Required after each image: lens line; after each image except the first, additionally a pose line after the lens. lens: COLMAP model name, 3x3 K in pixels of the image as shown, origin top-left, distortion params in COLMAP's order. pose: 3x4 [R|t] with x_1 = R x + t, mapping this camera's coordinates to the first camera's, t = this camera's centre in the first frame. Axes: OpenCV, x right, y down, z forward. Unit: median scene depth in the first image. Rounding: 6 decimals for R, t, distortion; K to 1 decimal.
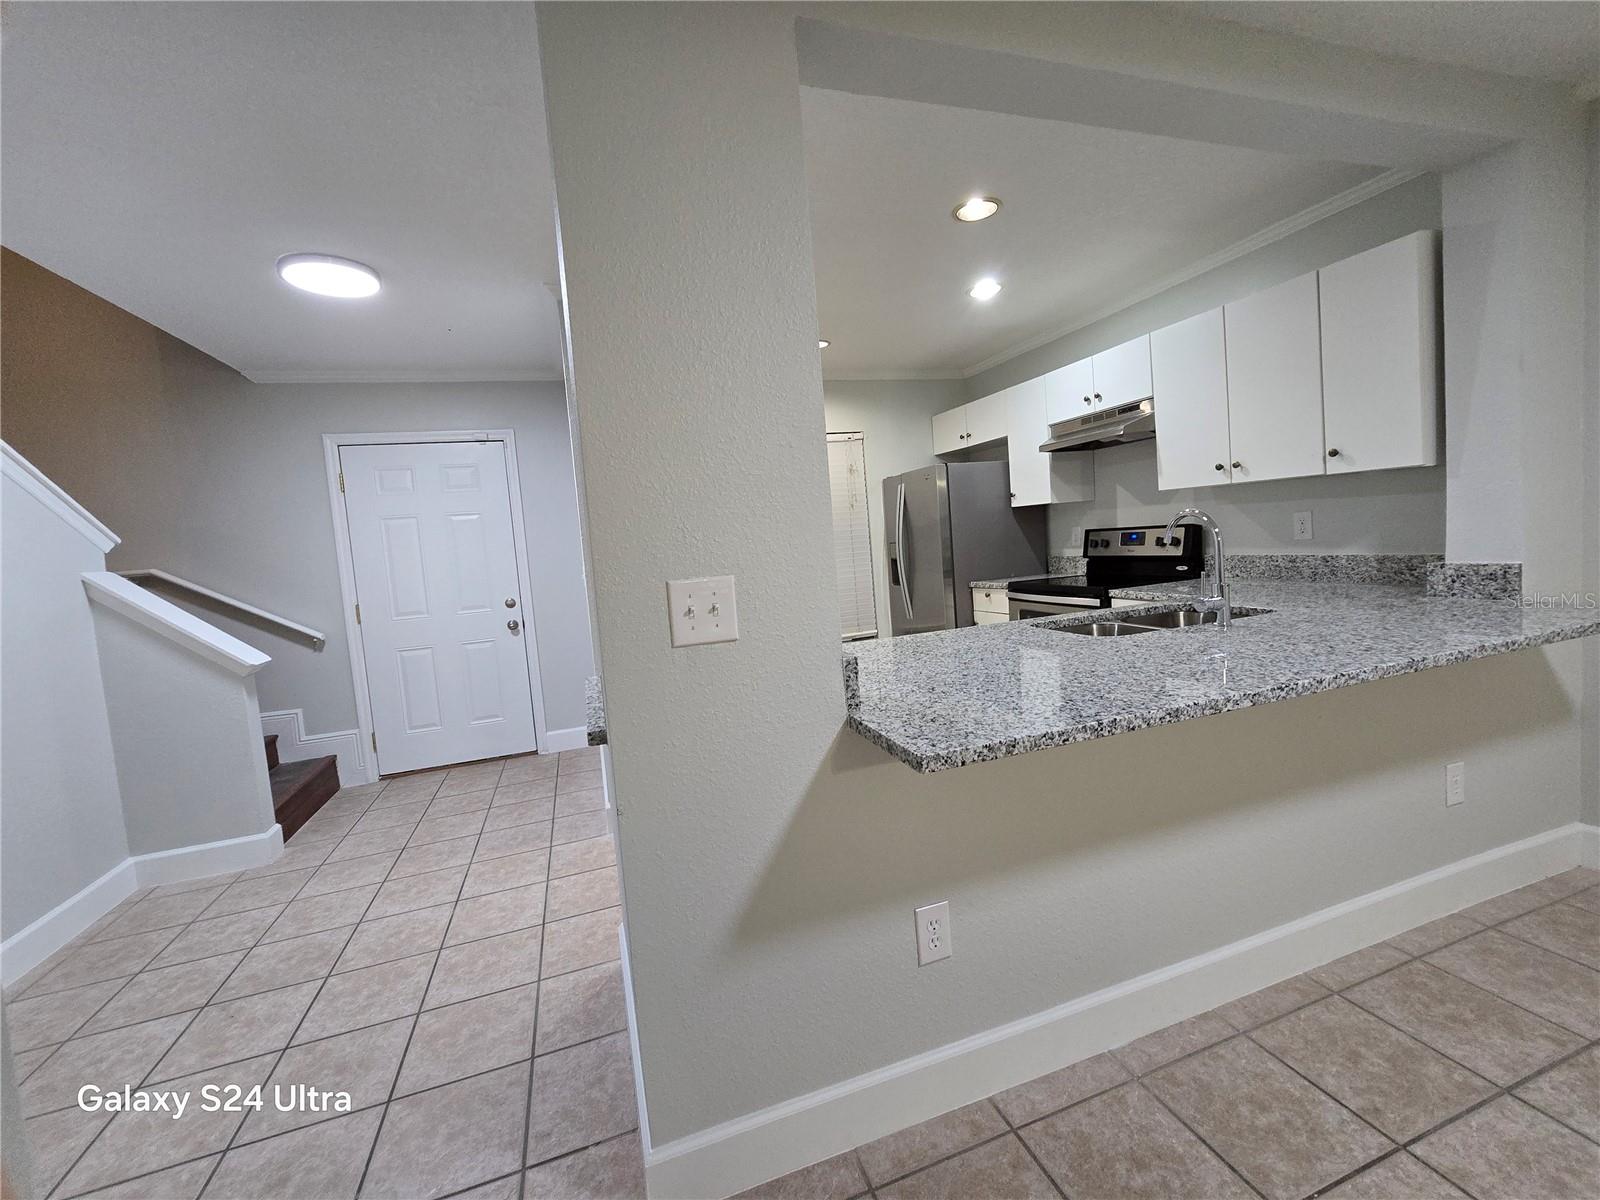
lens RADIAL K [[657.5, 0, 796.2], [0, 657.5, 587.7], [0, 0, 1]] dist [-0.006749, 0.001980]
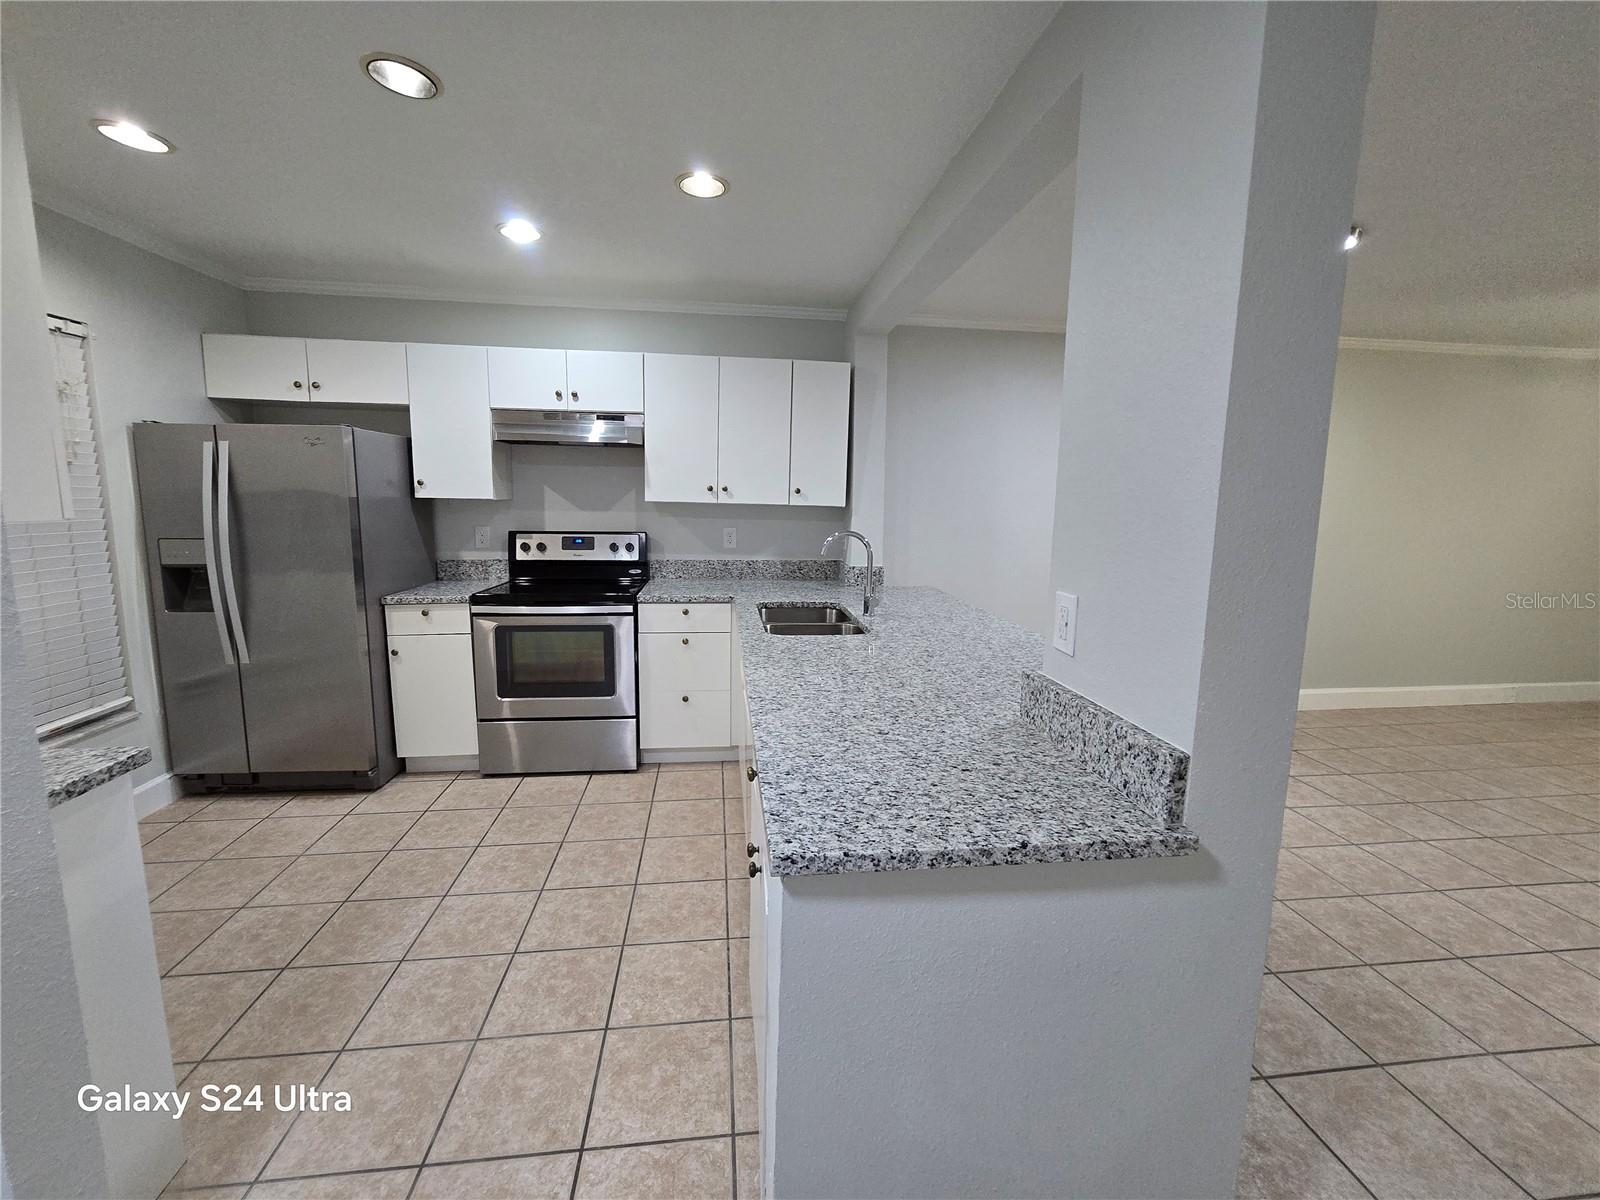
lens RADIAL K [[657.5, 0, 795.2], [0, 657.5, 591.1], [0, 0, 1]] dist [-0.006749, 0.001980]
pose [[0.201355, -0.060296, 0.977661, -0.466600], [0.041676, 0.997727, 0.052950, -0.046850], [-0.978631, 0.030084, 0.203410, 0.542014]]
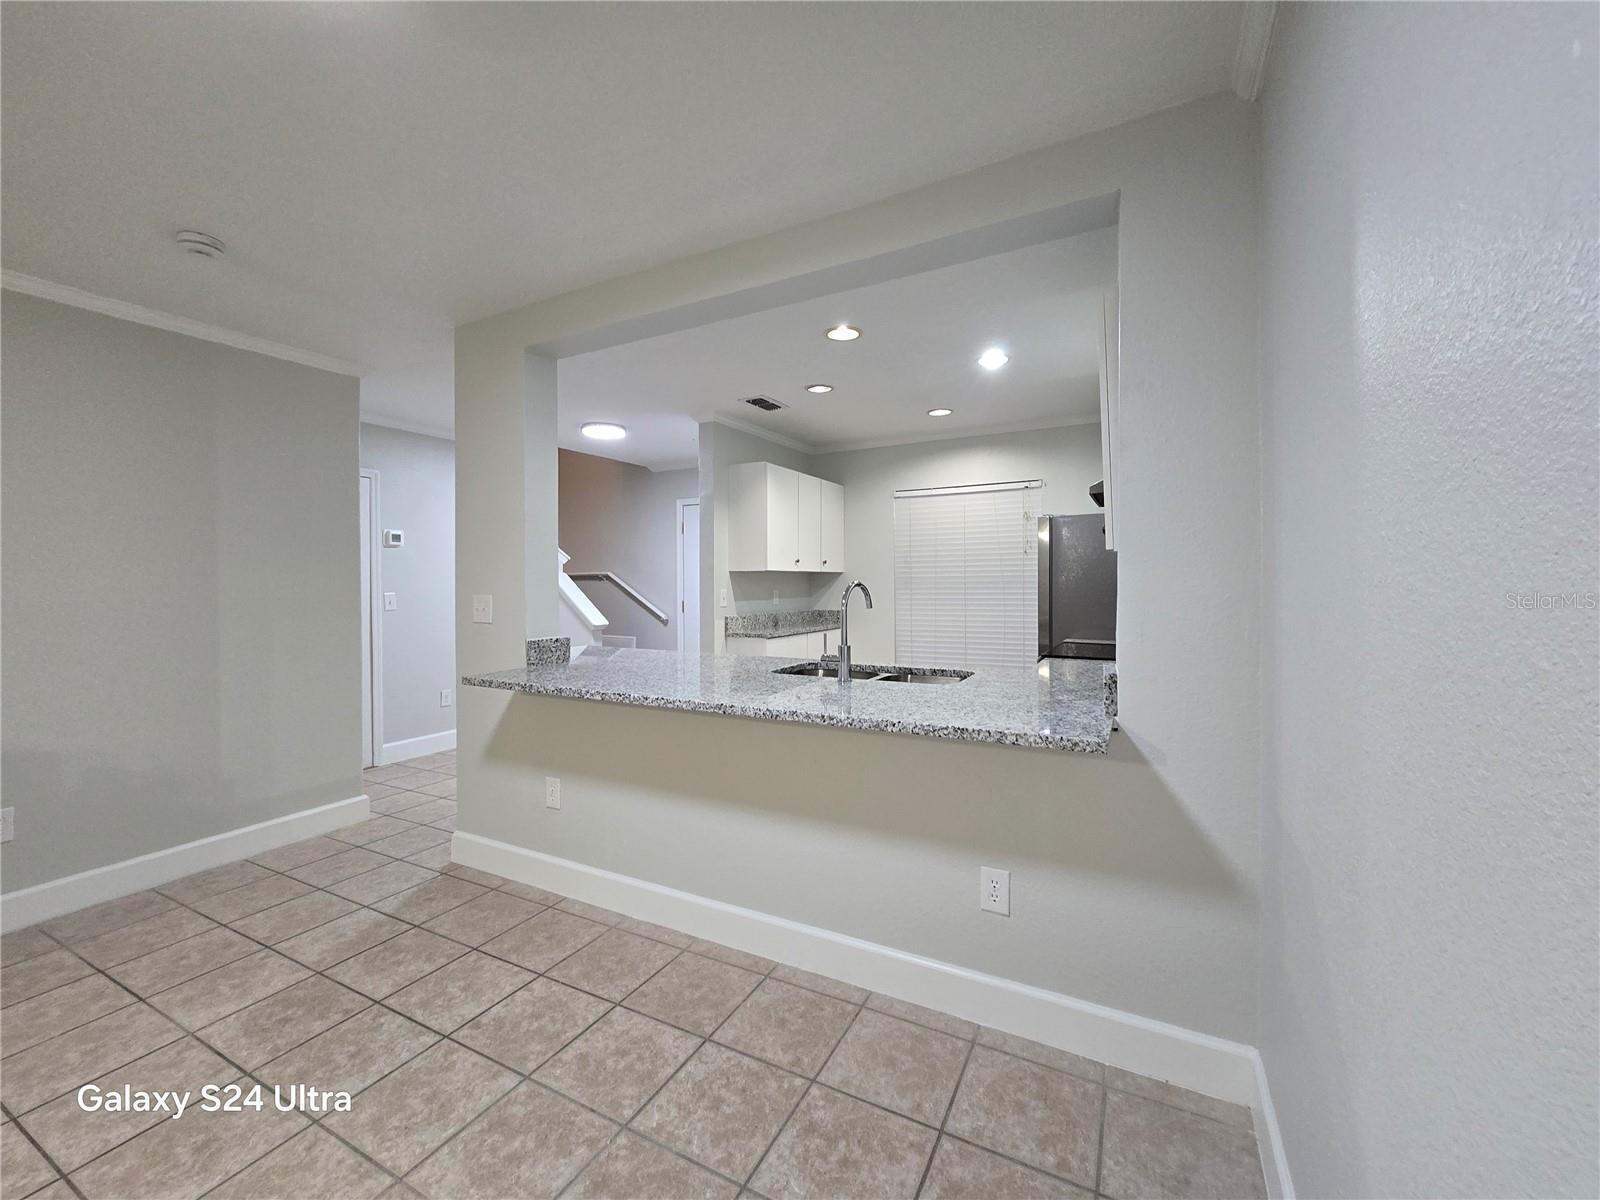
lens RADIAL K [[657.5, 0, 792.8], [0, 657.5, 594.9], [0, 0, 1]] dist [-0.006749, 0.001980]
pose [[0.685902, 0.088766, -0.722259, 0.894401], [-0.103226, 0.994364, 0.024178, -0.072349], [0.720335, 0.057972, 0.691199, 0.068706]]
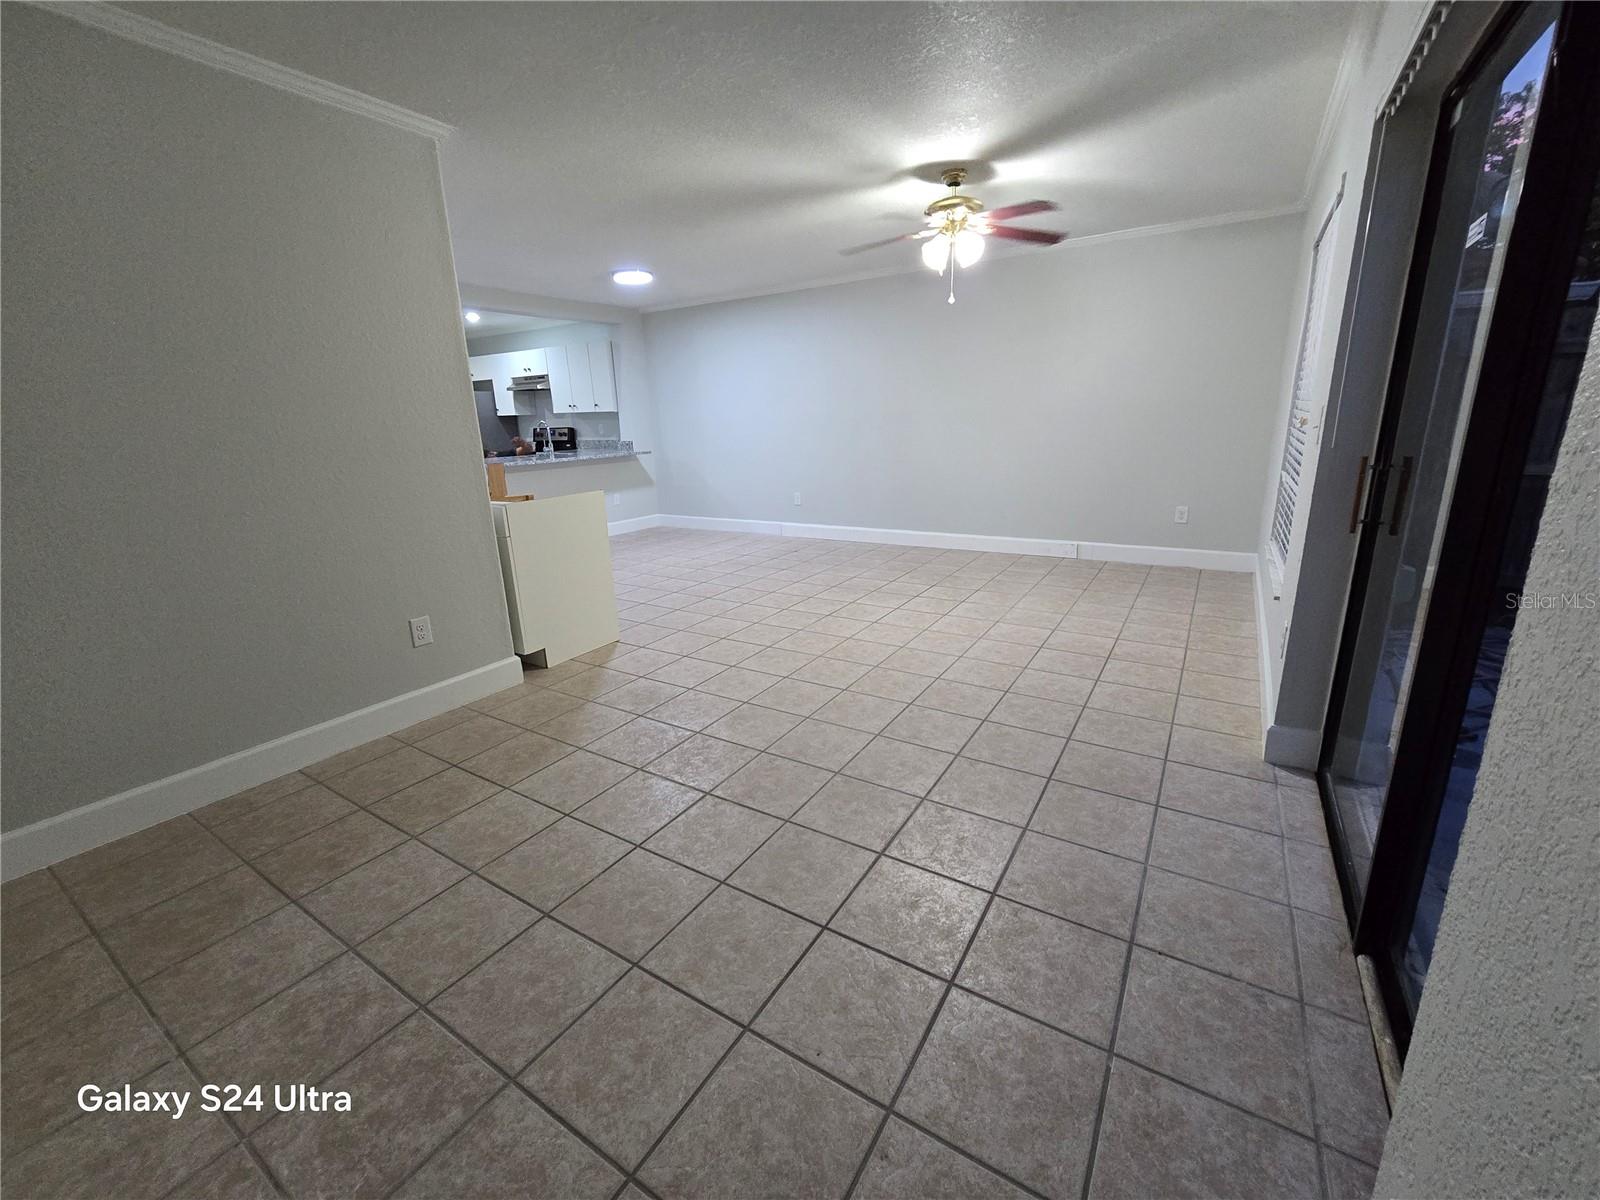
lens RADIAL K [[657.5, 0, 803.0], [0, 657.5, 591.6], [0, 0, 1]] dist [-0.006749, 0.001980]
pose [[0.771591, -0.108163, 0.626855, -0.363602], [0.017078, 0.988605, 0.149561, 0.169062], [-0.635889, -0.104695, 0.764646, -1.604561]]
